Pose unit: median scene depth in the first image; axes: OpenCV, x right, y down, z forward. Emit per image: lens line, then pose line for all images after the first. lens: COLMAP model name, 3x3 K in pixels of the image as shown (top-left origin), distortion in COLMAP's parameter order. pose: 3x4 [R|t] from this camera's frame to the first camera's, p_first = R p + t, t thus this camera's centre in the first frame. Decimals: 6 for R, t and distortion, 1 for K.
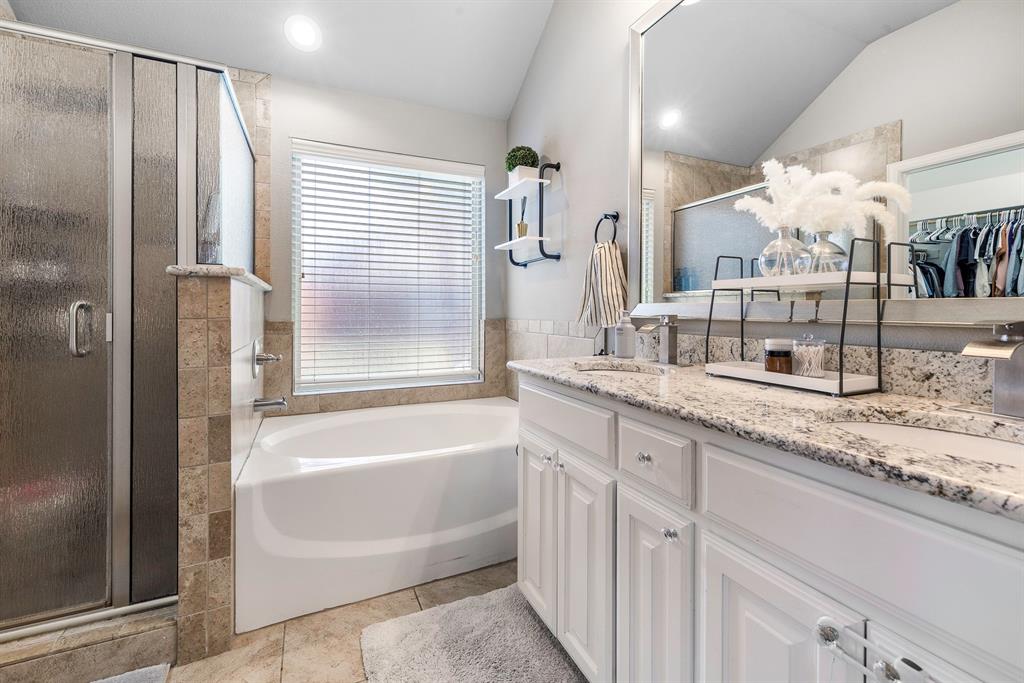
lens RADIAL K [[440.2, 0, 508.4], [0, 440.2, 307.2], [0, 0, 1]] dist [0.001916, 0.000180]
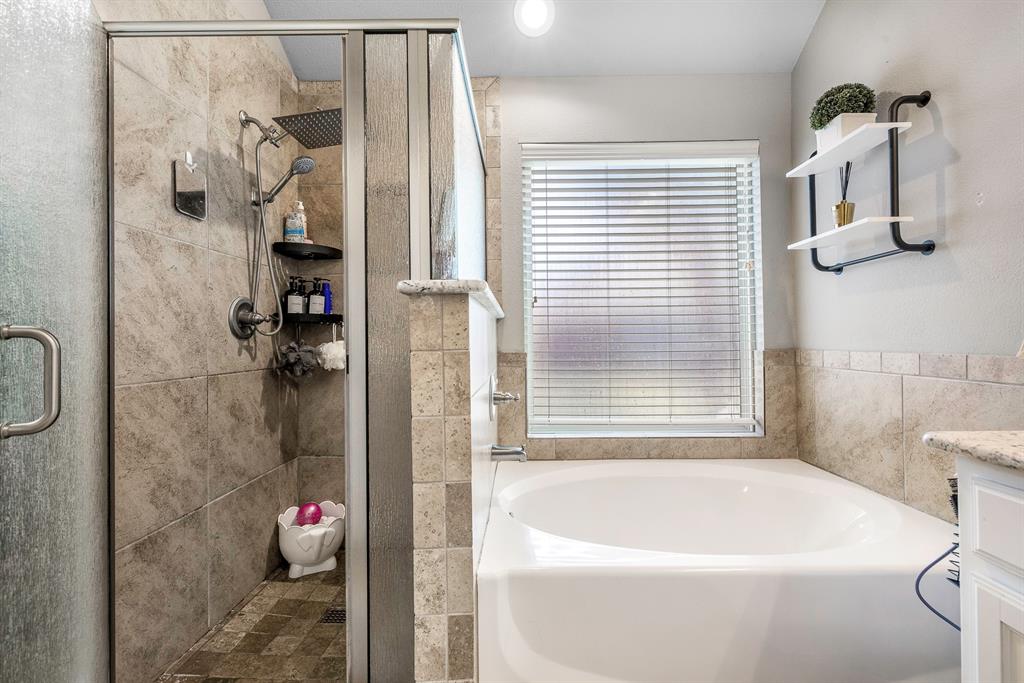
lens RADIAL K [[440.2, 0, 515.0], [0, 440.2, 339.4], [0, 0, 1]] dist [0.001916, 0.000180]
pose [[0.904286, -0.009012, -0.426833, -0.139319], [0.011793, 0.999923, 0.003871, 0.003069], [0.426765, -0.008534, 0.904322, 0.207185]]
